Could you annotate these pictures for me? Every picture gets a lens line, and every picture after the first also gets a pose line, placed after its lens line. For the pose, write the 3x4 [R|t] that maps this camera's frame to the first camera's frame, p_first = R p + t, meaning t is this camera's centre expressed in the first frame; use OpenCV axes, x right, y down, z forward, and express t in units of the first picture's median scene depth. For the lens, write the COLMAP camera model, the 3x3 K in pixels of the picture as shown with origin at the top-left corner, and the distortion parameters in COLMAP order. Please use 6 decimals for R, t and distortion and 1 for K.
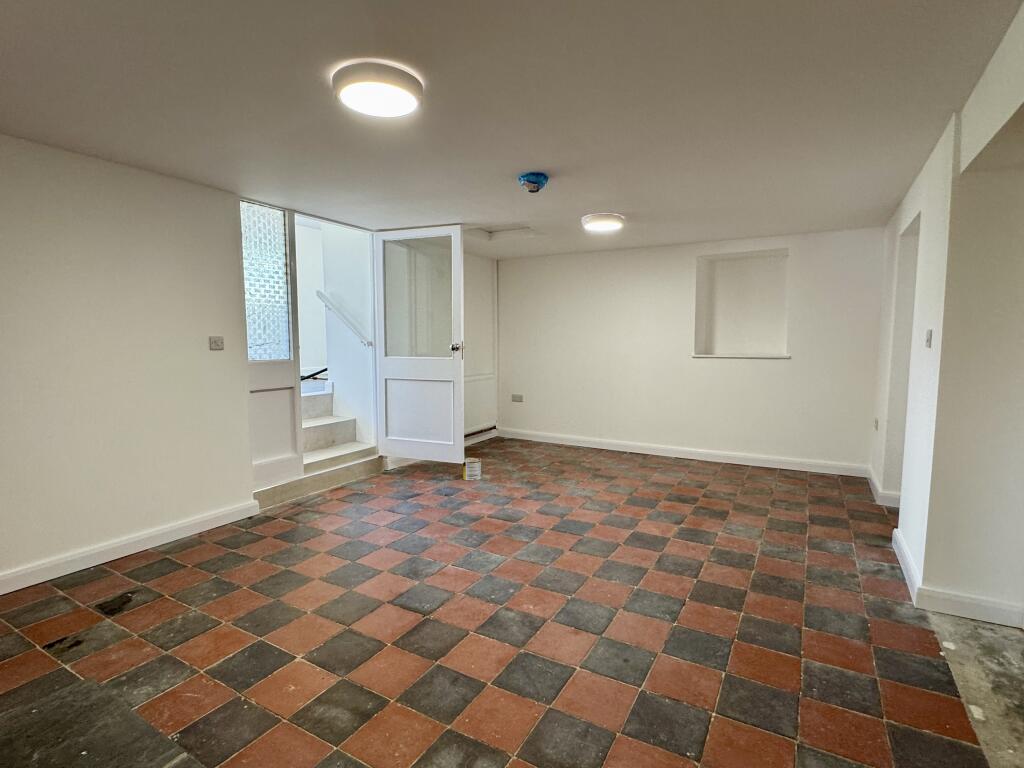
lens RADIAL K [[520.7, 0, 511.9], [0, 520.7, 383.6], [0, 0, 1]] dist [0.020149, -0.001143]
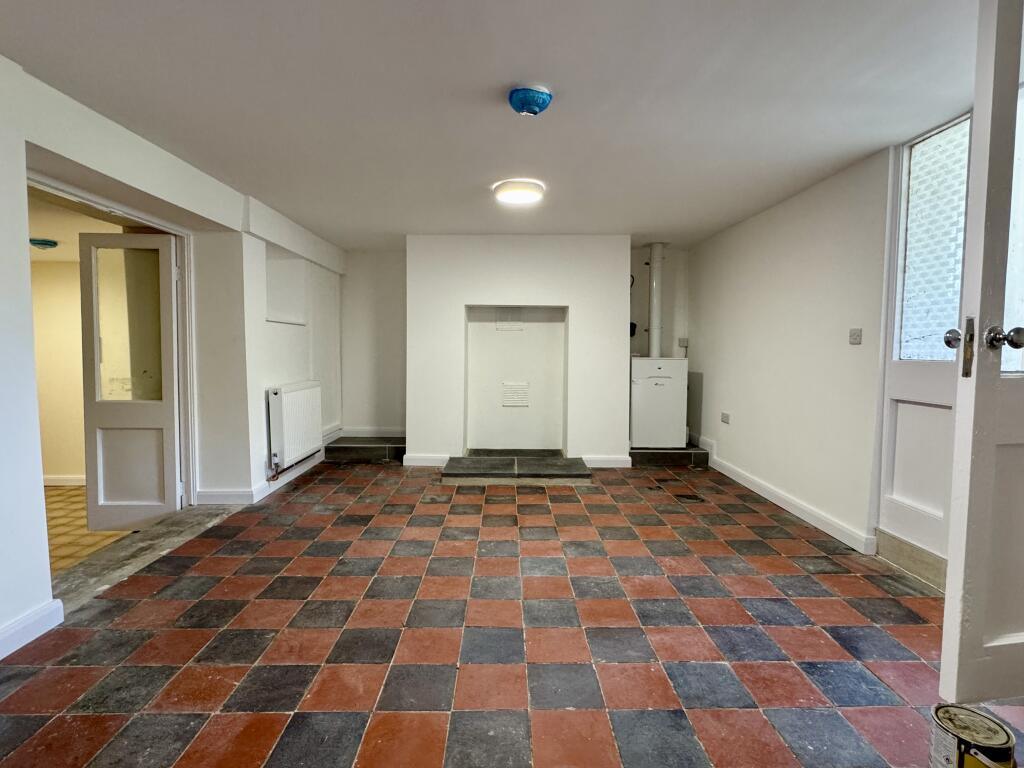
lens RADIAL K [[520.7, 0, 511.5], [0, 520.7, 381.5], [0, 0, 1]] dist [0.020149, -0.001143]
pose [[-0.860203, 0.029649, -0.509089, 0.474495], [-0.046117, 0.989695, 0.135563, -0.116346], [0.507862, 0.140090, -0.849971, 1.790381]]
